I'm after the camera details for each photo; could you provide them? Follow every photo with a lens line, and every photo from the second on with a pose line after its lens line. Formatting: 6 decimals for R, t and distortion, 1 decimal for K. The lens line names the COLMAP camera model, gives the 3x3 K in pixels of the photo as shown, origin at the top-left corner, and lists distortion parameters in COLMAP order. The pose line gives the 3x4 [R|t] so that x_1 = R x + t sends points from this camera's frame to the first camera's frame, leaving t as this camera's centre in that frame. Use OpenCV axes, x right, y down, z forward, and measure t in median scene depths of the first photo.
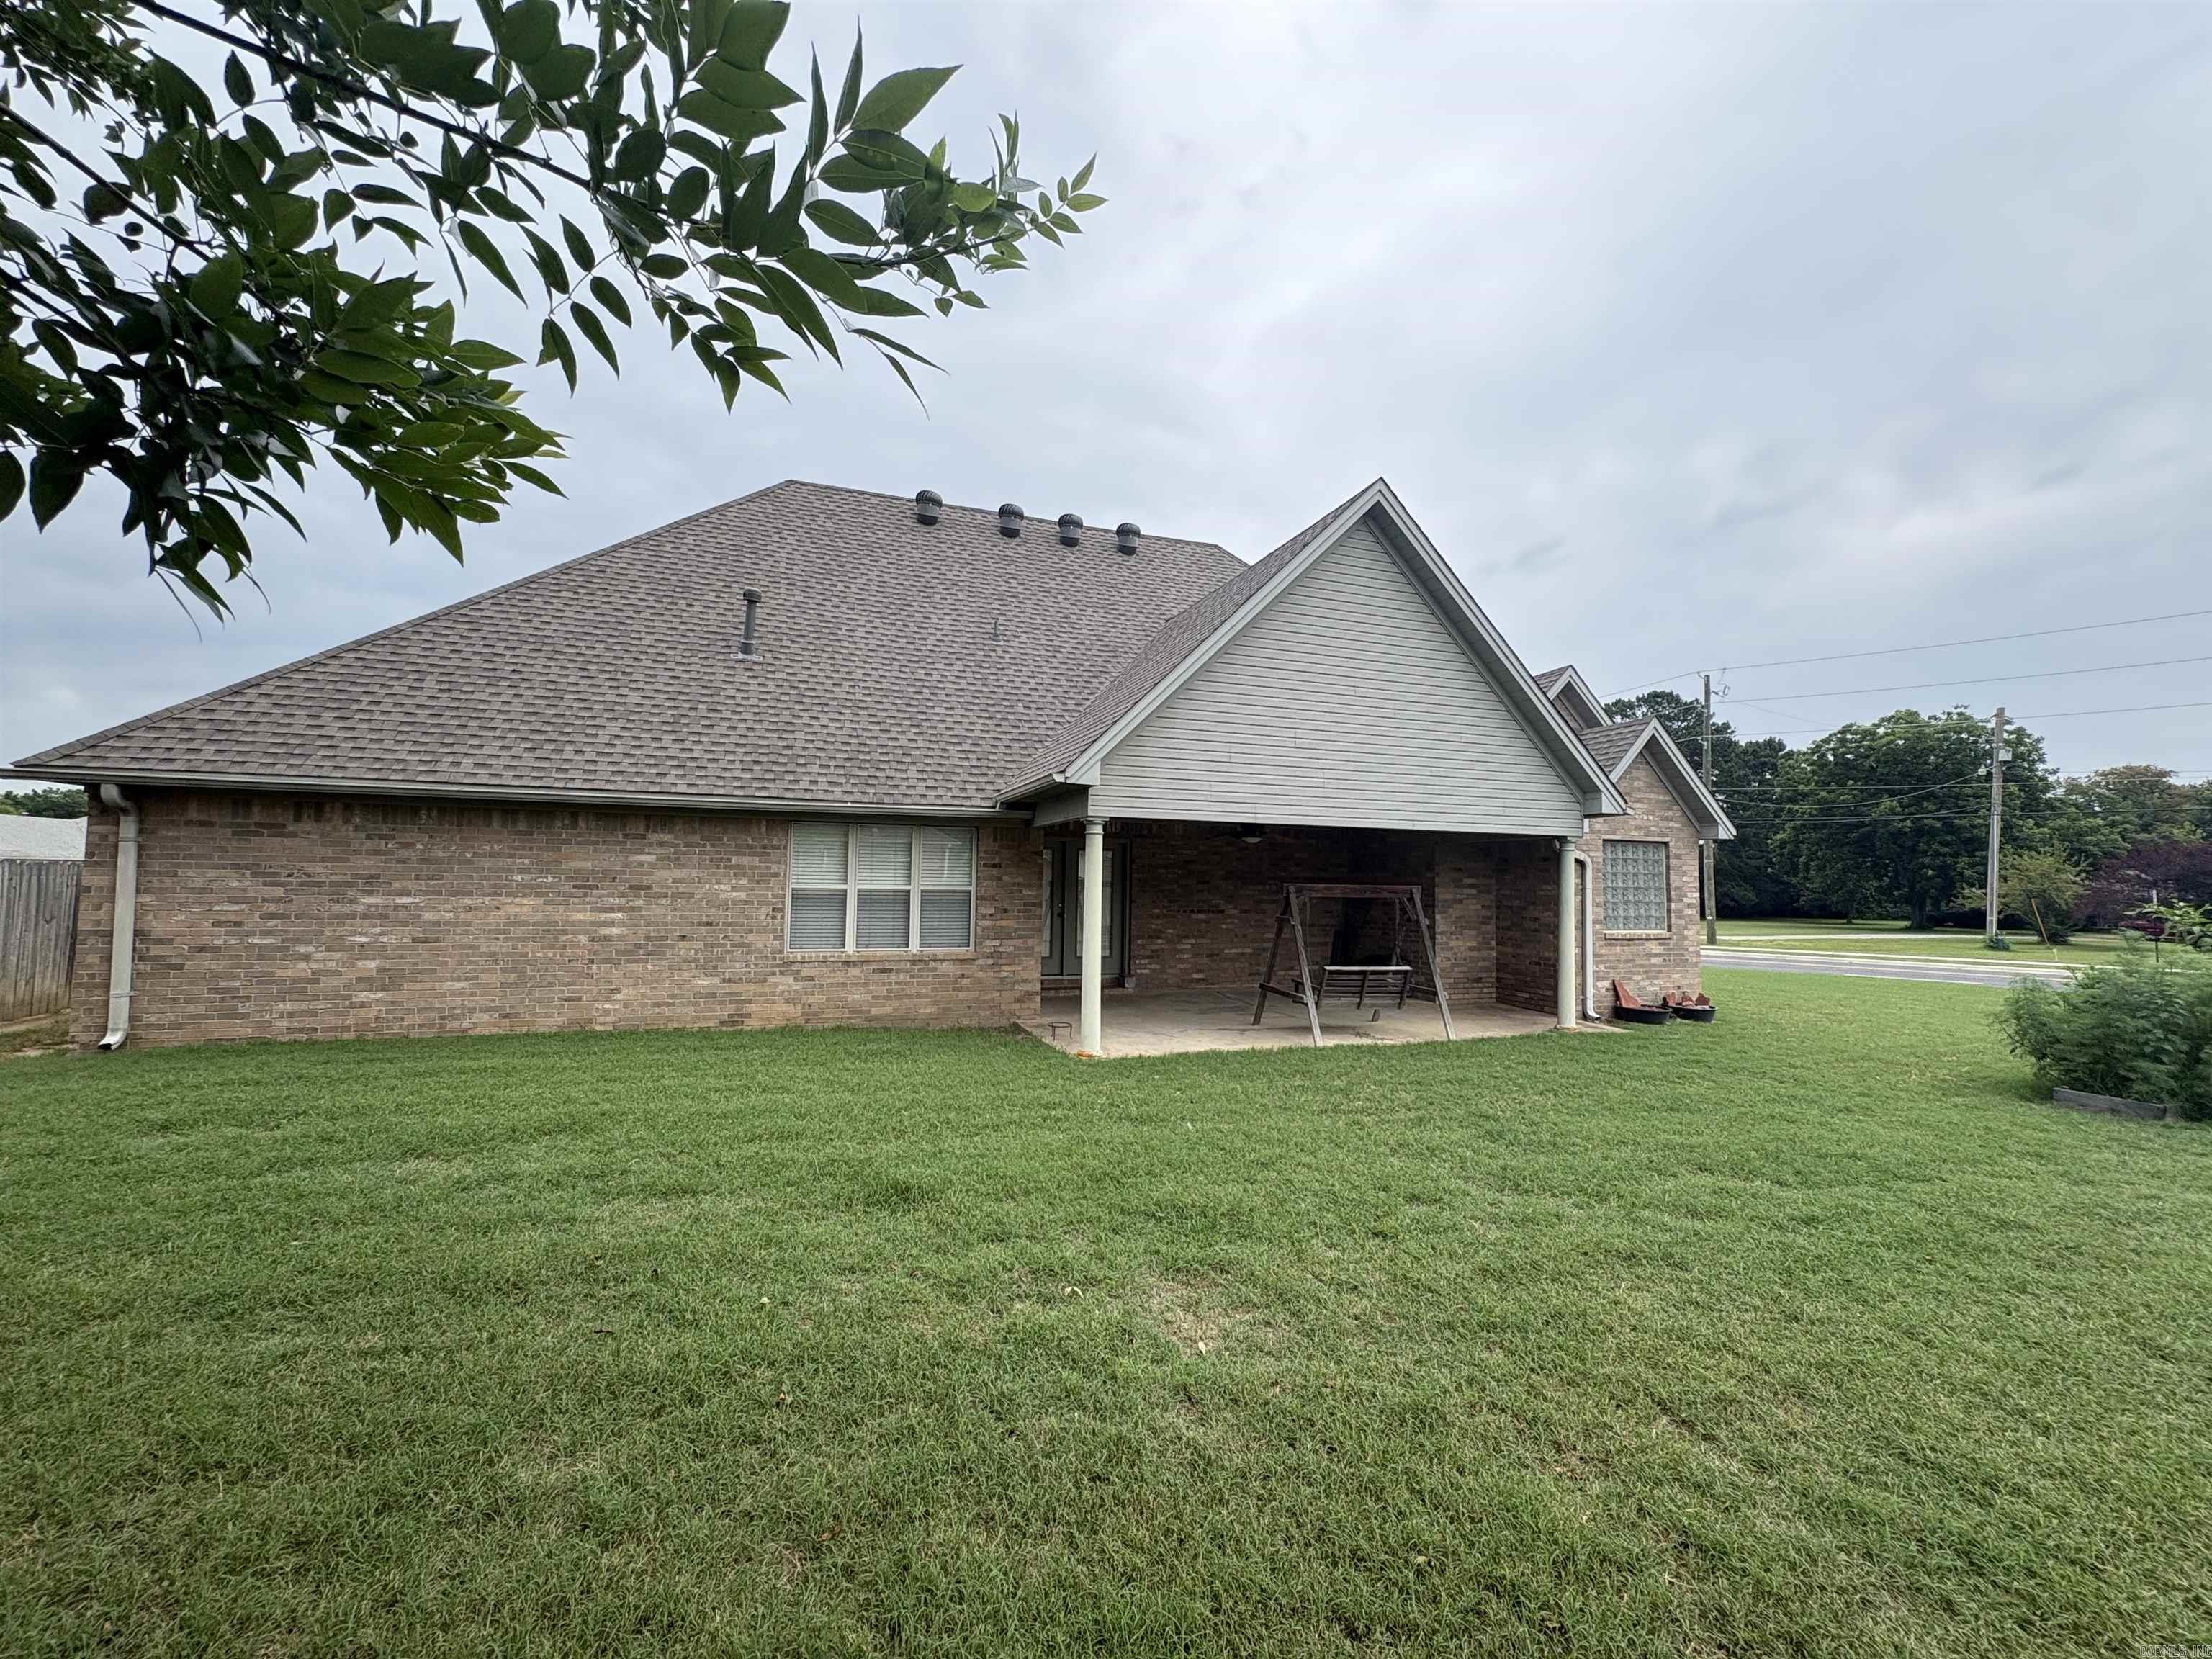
lens RADIAL K [[883.4, 0, 1105.9], [0, 883.4, 833.2], [0, 0, 1]] dist [0.001388, 0.000941]
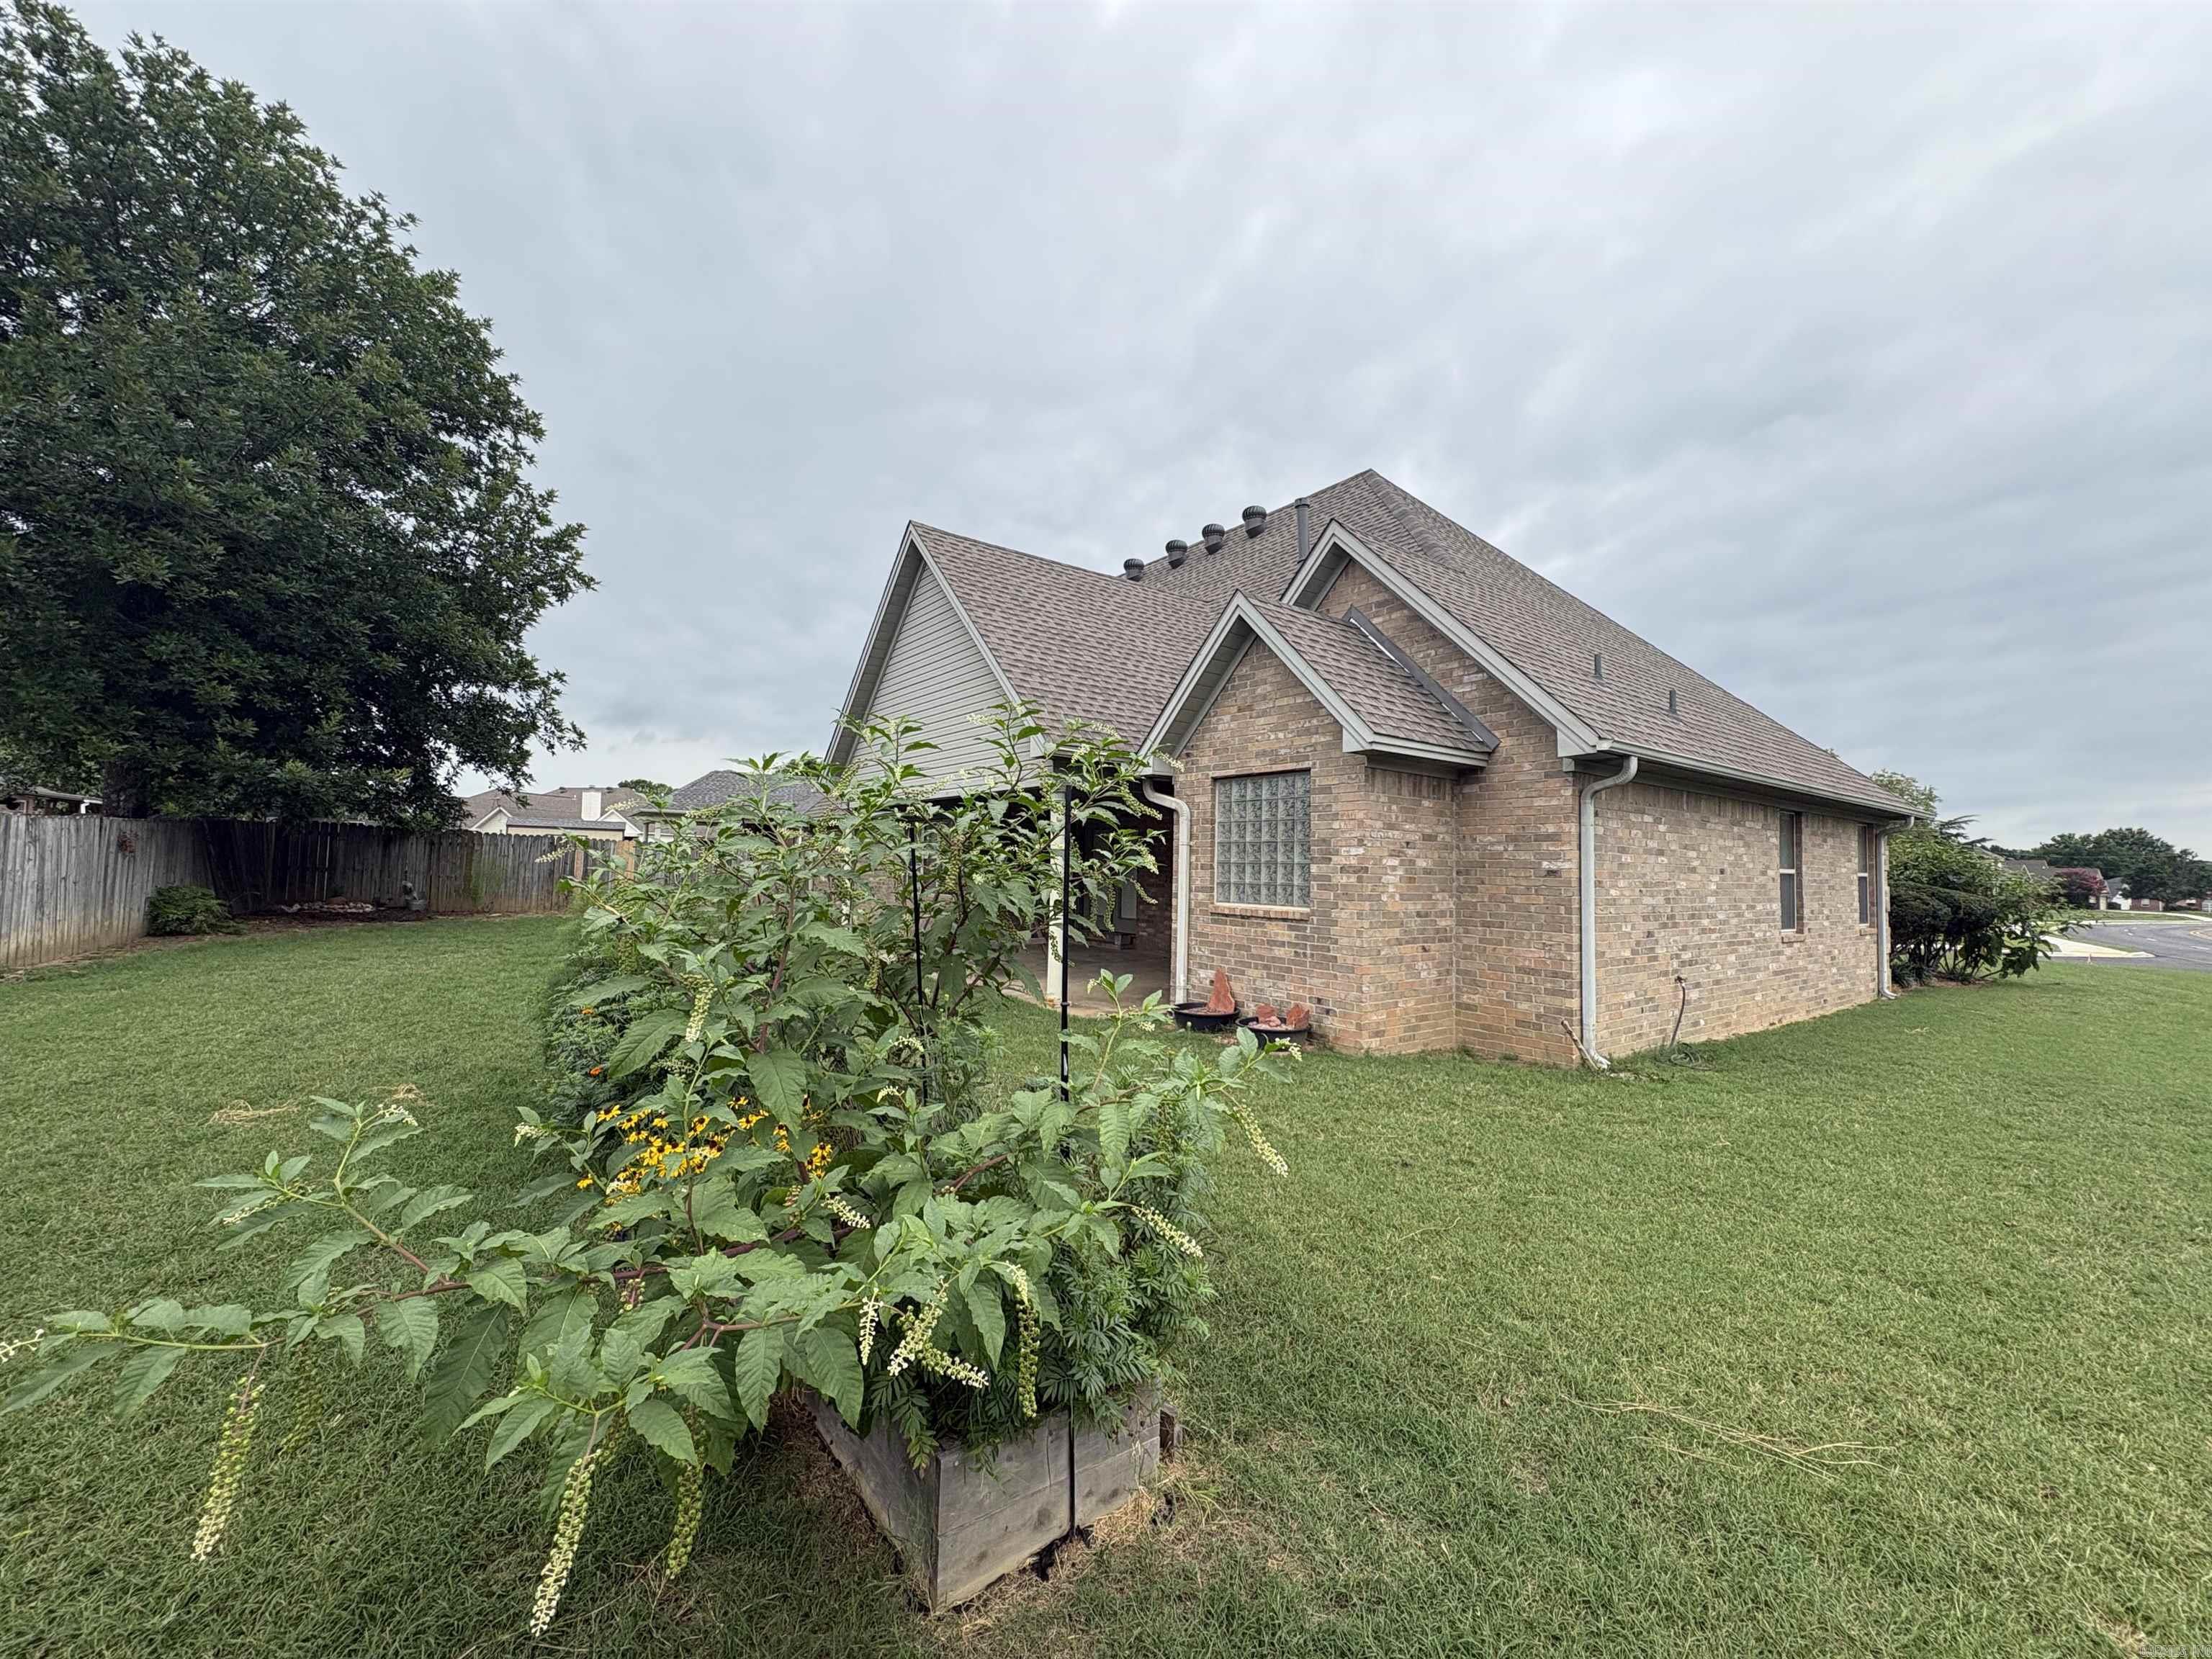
lens RADIAL K [[883.4, 0, 1107.2], [0, 883.4, 831.2], [0, 0, 1]] dist [0.001388, 0.000941]
pose [[0.291603, -0.052647, -0.955090, 1.213323], [0.043554, 0.998179, -0.041725, 0.076637], [0.955547, -0.029431, 0.293365, 0.688589]]
